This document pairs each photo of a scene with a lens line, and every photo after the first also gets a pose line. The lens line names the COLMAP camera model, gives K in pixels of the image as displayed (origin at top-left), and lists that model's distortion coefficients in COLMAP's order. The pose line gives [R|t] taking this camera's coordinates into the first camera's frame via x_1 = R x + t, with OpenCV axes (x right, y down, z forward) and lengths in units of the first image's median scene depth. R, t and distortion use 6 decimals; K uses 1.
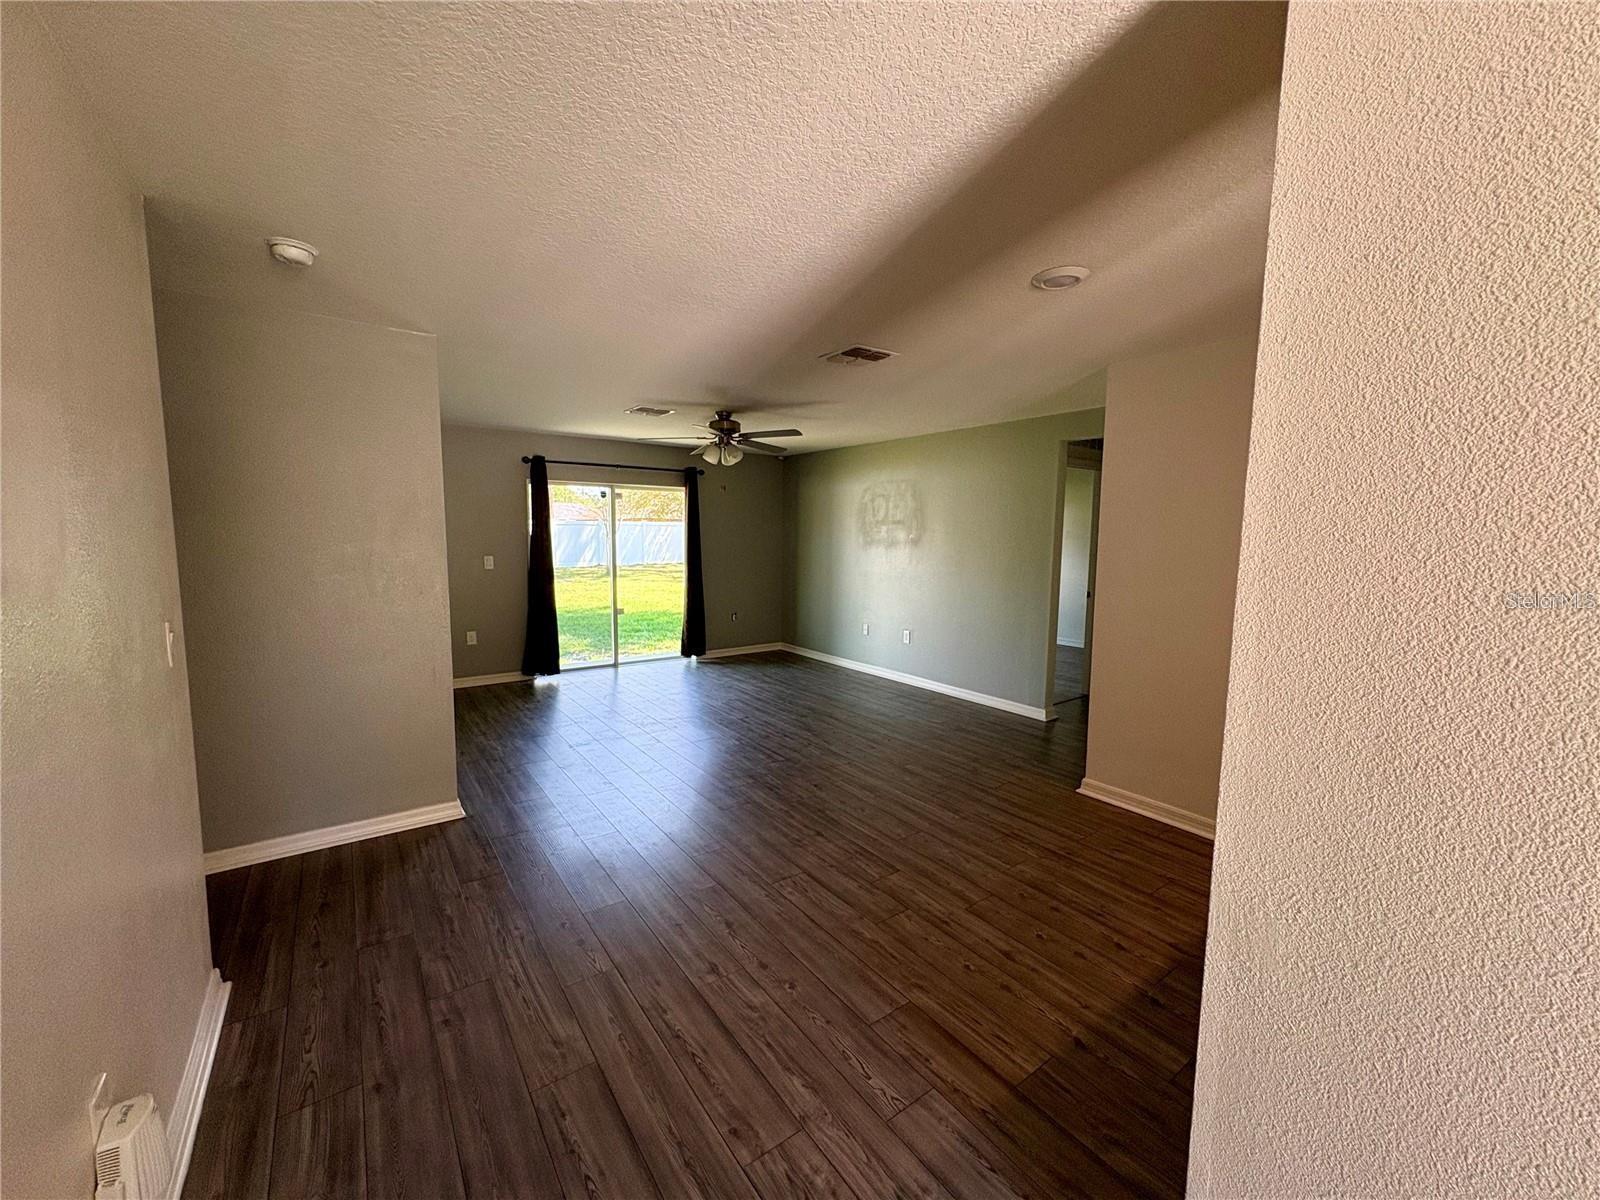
lens RADIAL K [[639.4, 0, 797.6], [0, 639.4, 590.9], [0, 0, 1]] dist [0.001362, -0.000484]
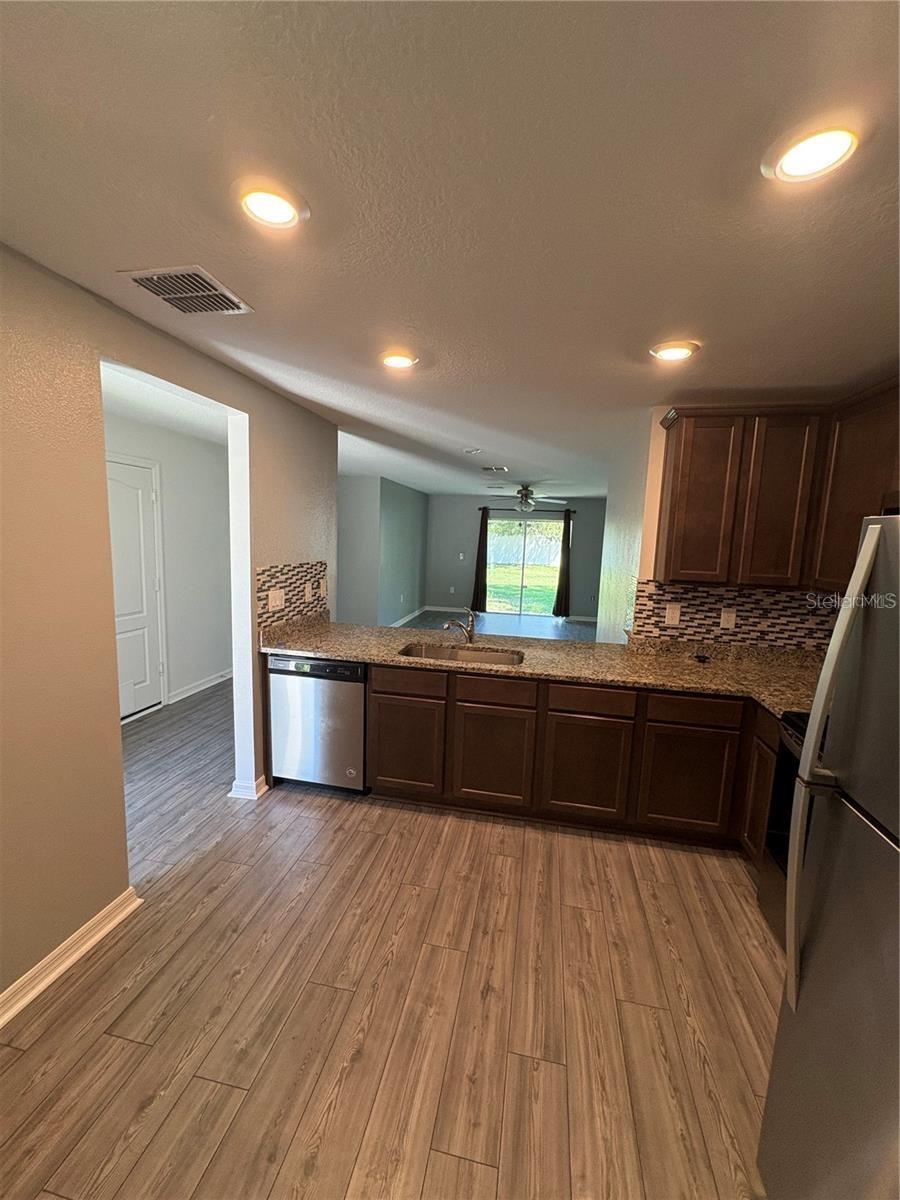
lens RADIAL K [[479.6, 0, 450.0], [0, 479.6, 600.3], [0, 0, 1]] dist [0.001362, -0.000484]
pose [[0.680812, 0.116139, -0.723192, 0.592921], [-0.099388, 0.992865, 0.065882, -0.000123], [0.725684, 0.027023, 0.687497, -0.130513]]
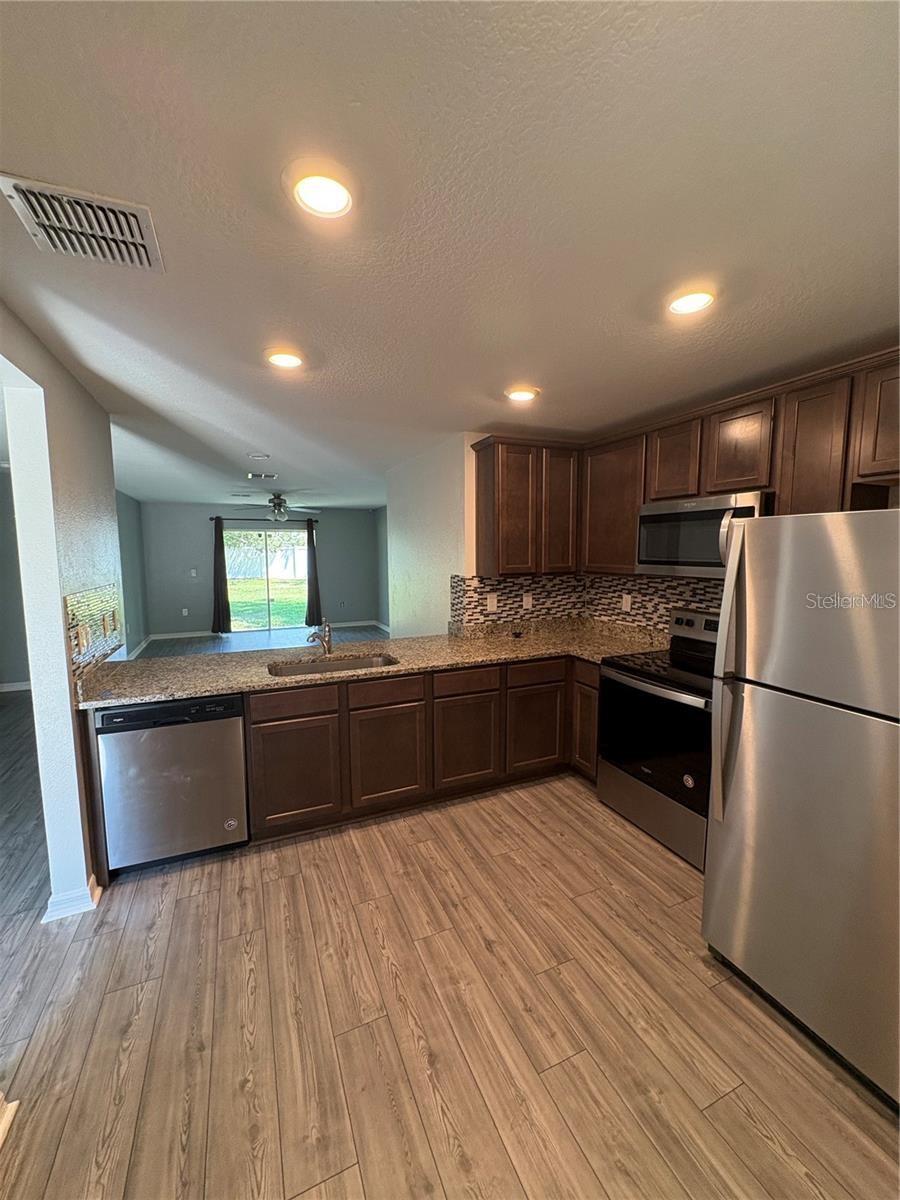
lens RADIAL K [[479.6, 0, 450.8], [0, 479.6, 600.1], [0, 0, 1]] dist [0.001362, -0.000484]
pose [[0.978689, 0.009276, -0.205139, 0.485445], [-0.007008, 0.999906, 0.011780, 0.012025], [0.205229, -0.010092, 0.978662, -0.212786]]
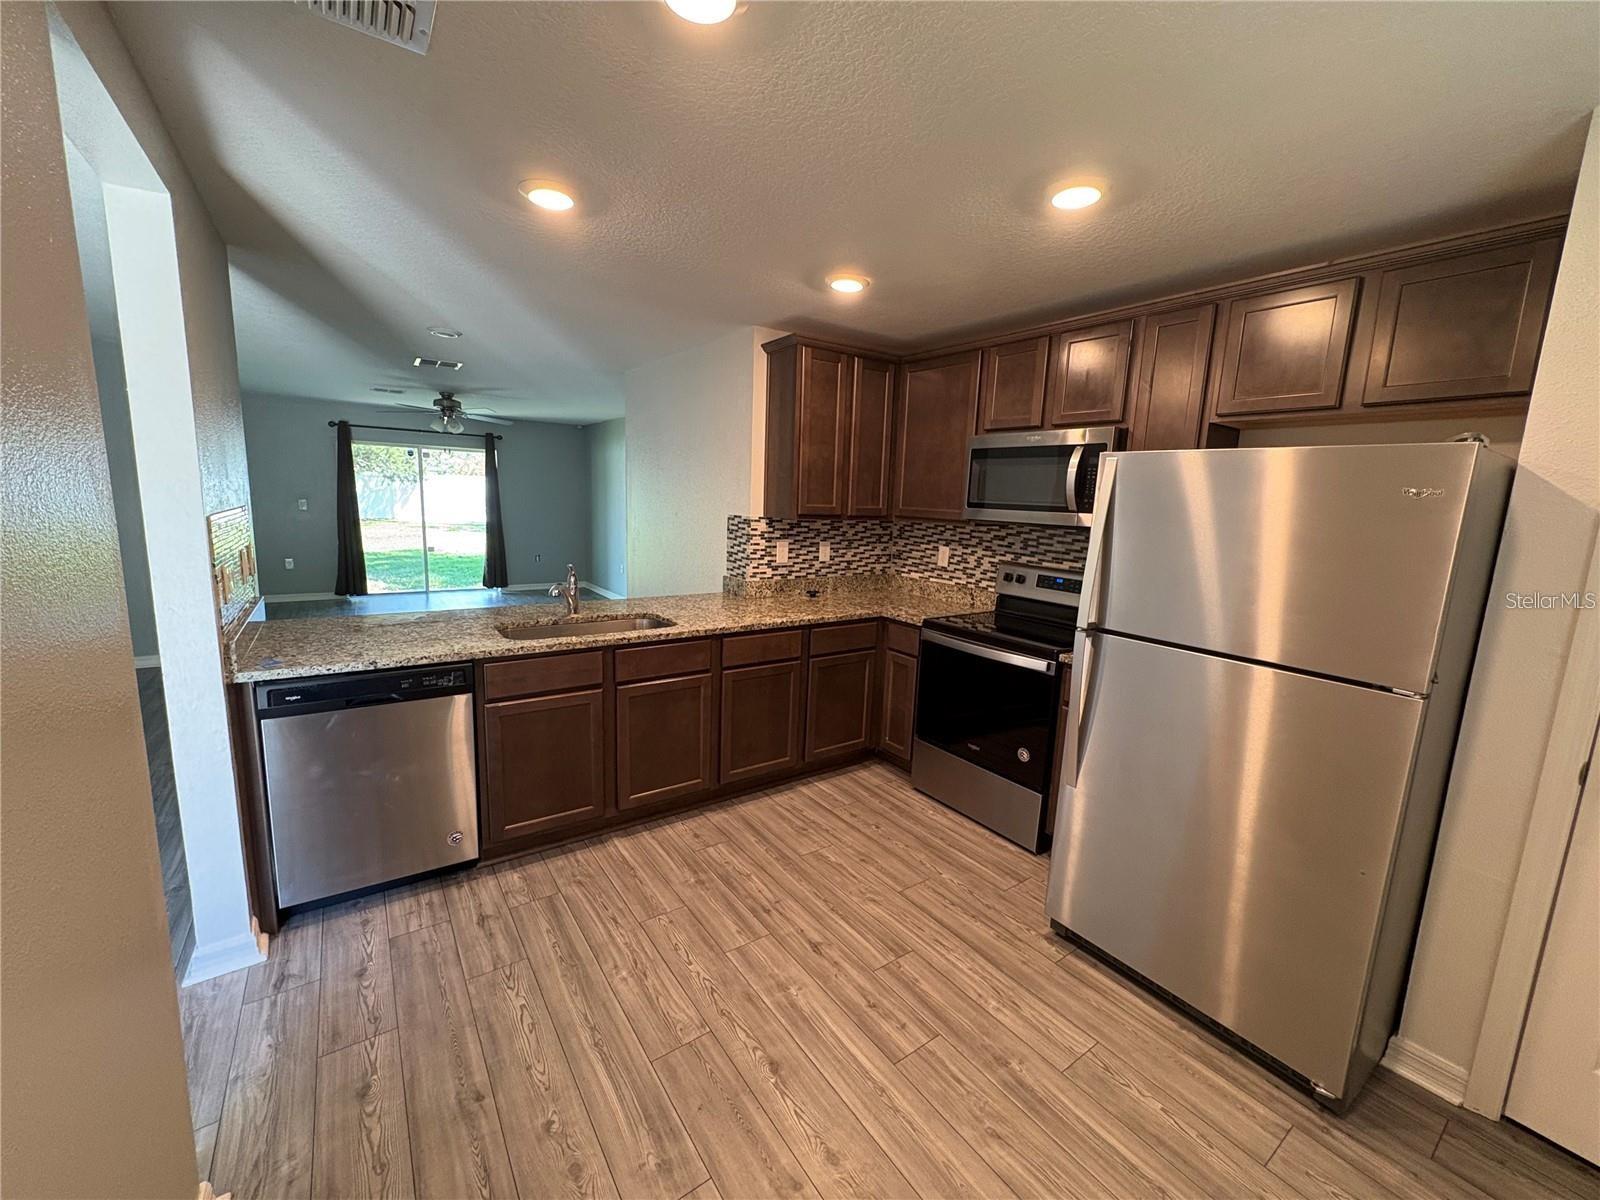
lens RADIAL K [[639.4, 0, 802.2], [0, 639.4, 599.9], [0, 0, 1]] dist [0.001362, -0.000484]
pose [[0.999527, 0.030765, -0.000204, 0.441148], [-0.030681, 0.997266, 0.067228, 0.023815], [0.002272, -0.067190, 0.997738, -0.239065]]
